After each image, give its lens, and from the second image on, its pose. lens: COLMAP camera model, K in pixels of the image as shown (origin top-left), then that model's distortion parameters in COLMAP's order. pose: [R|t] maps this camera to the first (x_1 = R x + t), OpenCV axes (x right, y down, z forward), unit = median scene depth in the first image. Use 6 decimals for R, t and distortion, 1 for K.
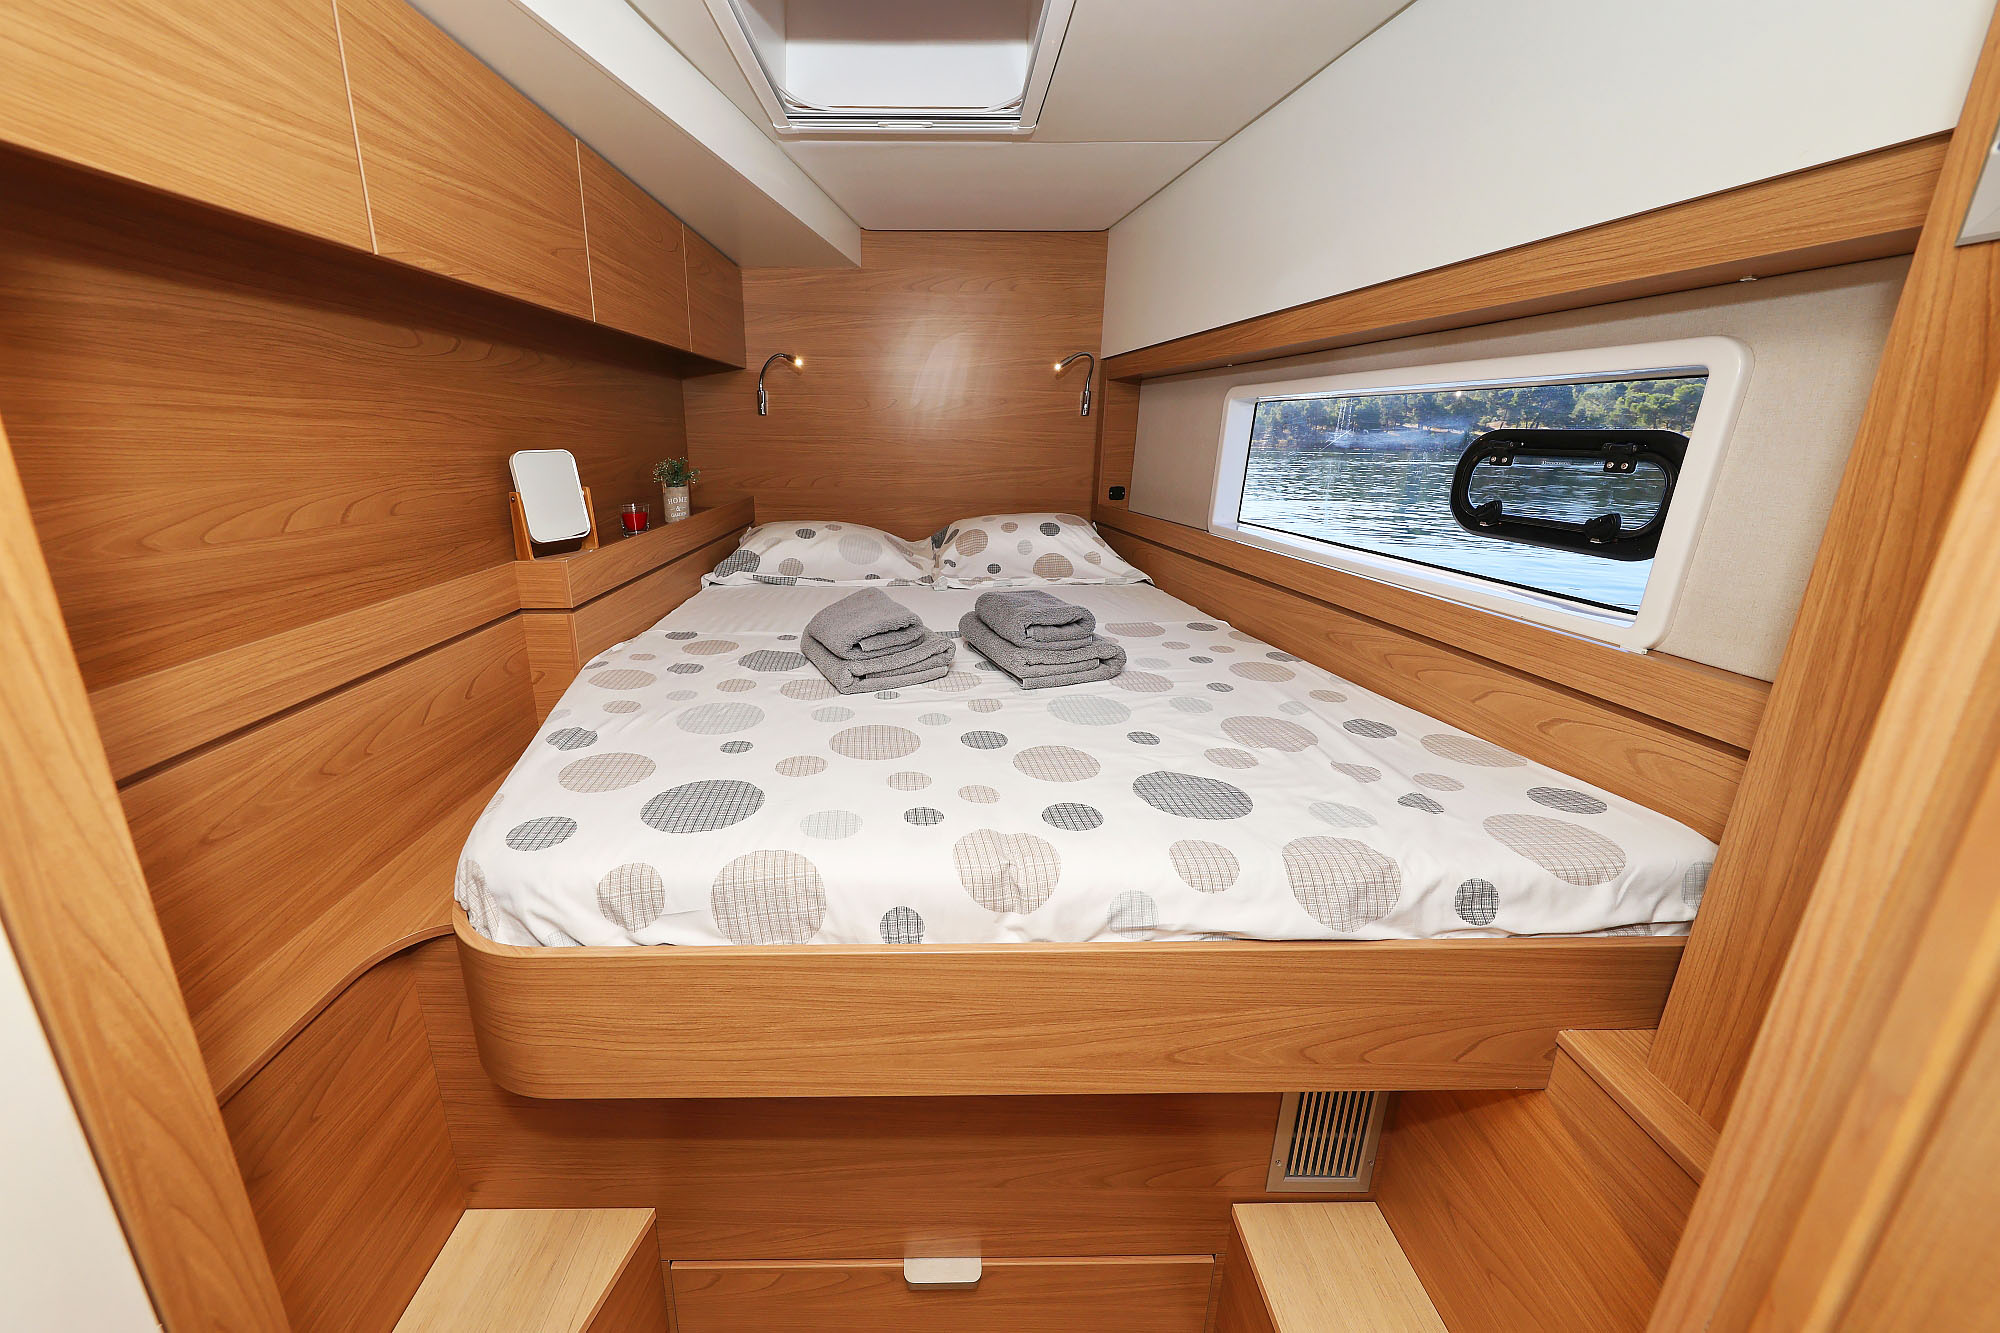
lens RADIAL K [[746.1, 0, 1000.0], [0, 746.1, 666.5], [0, 0, 1]] dist [0.001982, -0.004245]
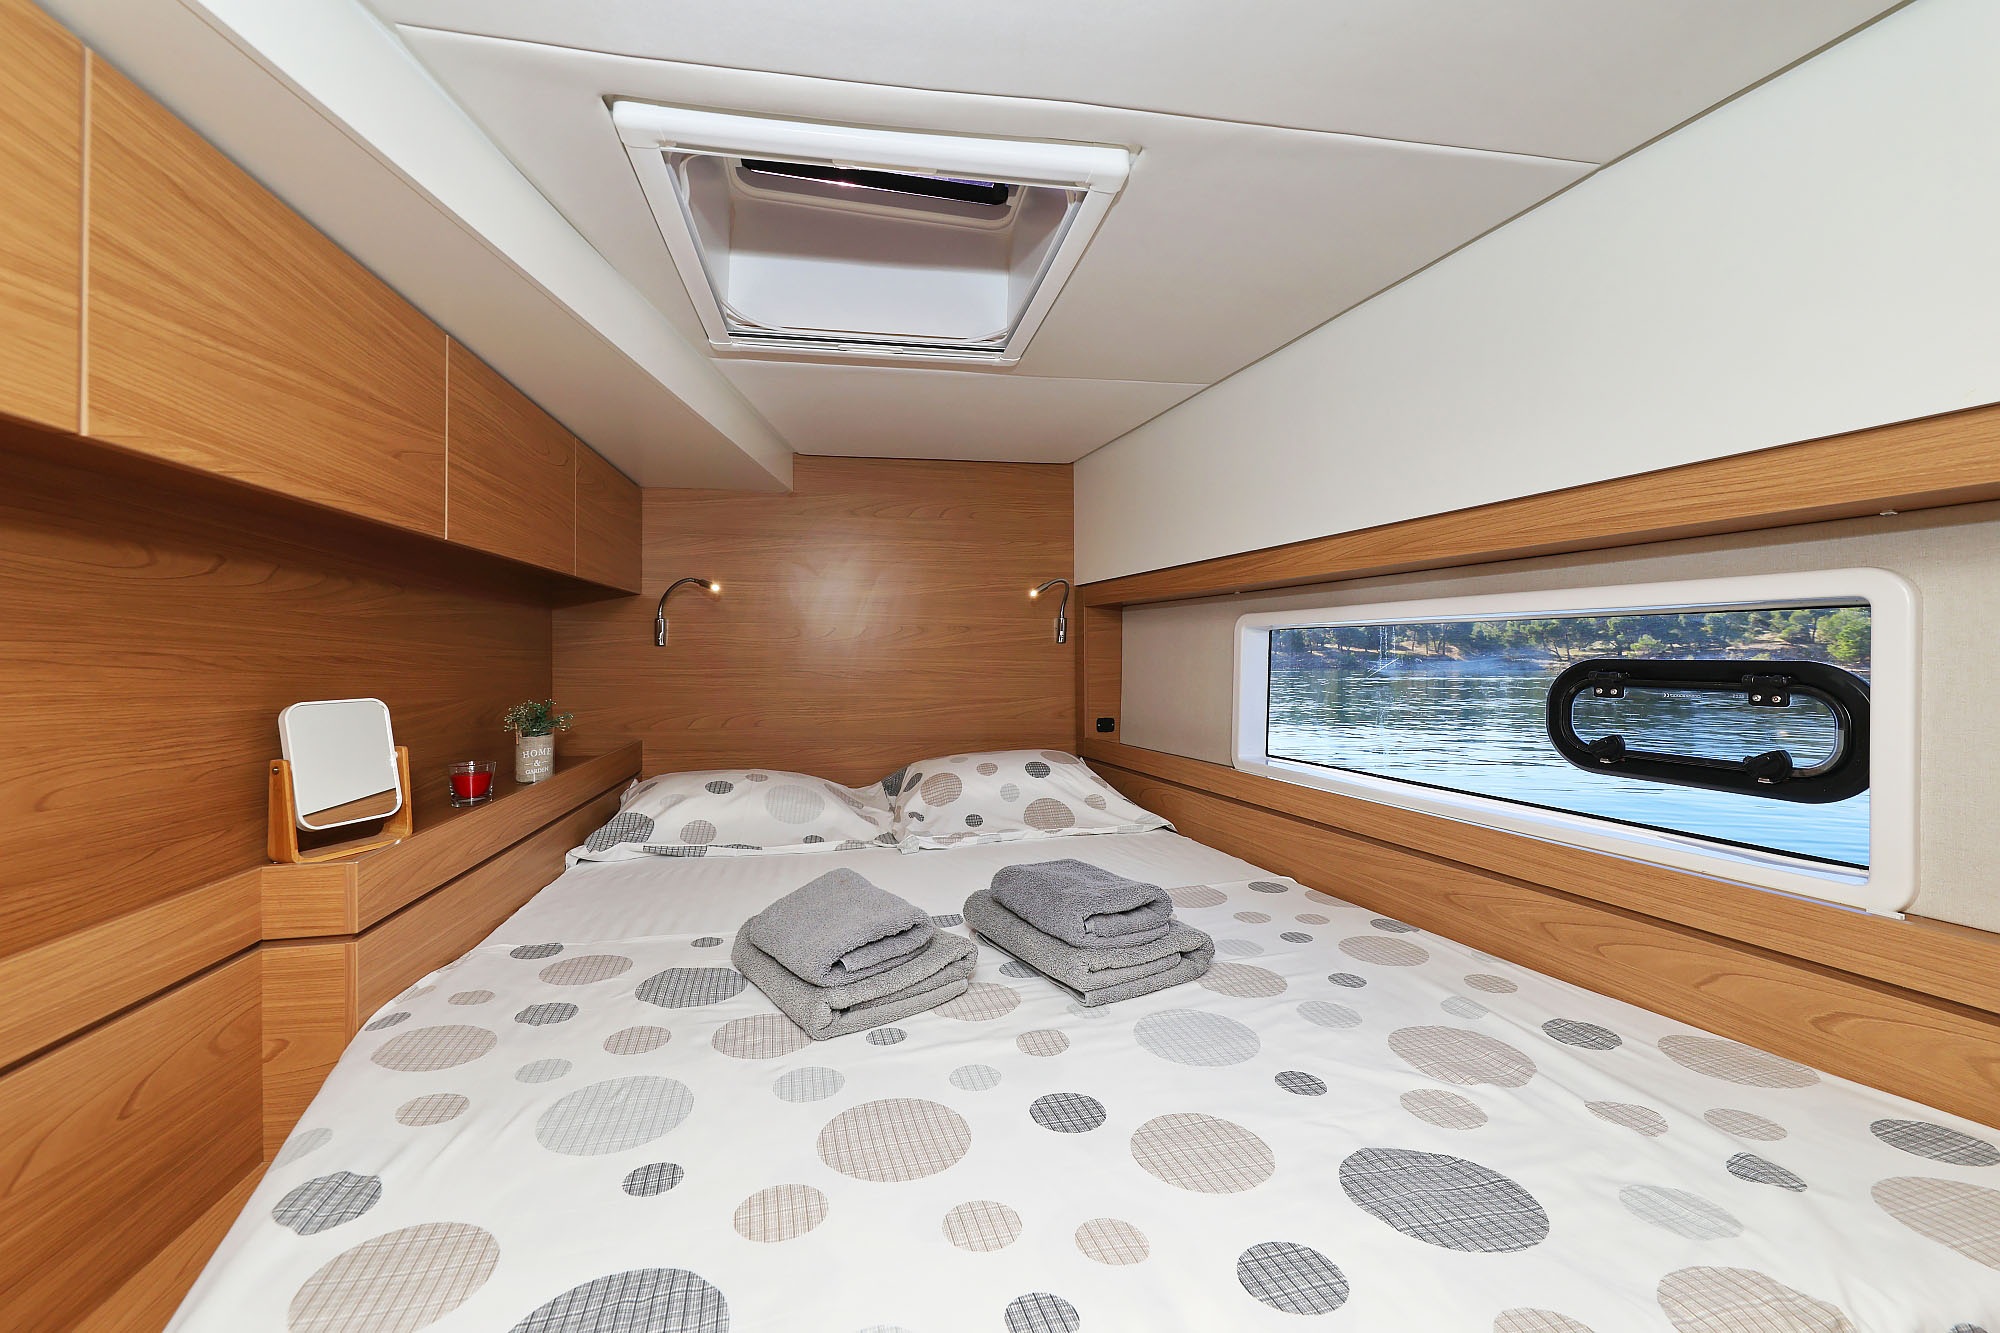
lens RADIAL K [[678.3, 0, 1000.0], [0, 678.3, 666.5], [0, 0, 1]] dist [0.005201, -0.001865]
pose [[0.969051, -0.027465, 0.245326, -0.184437], [0.091216, 0.963298, -0.252461, -0.117778], [-0.229388, 0.267025, 0.935991, 0.274058]]
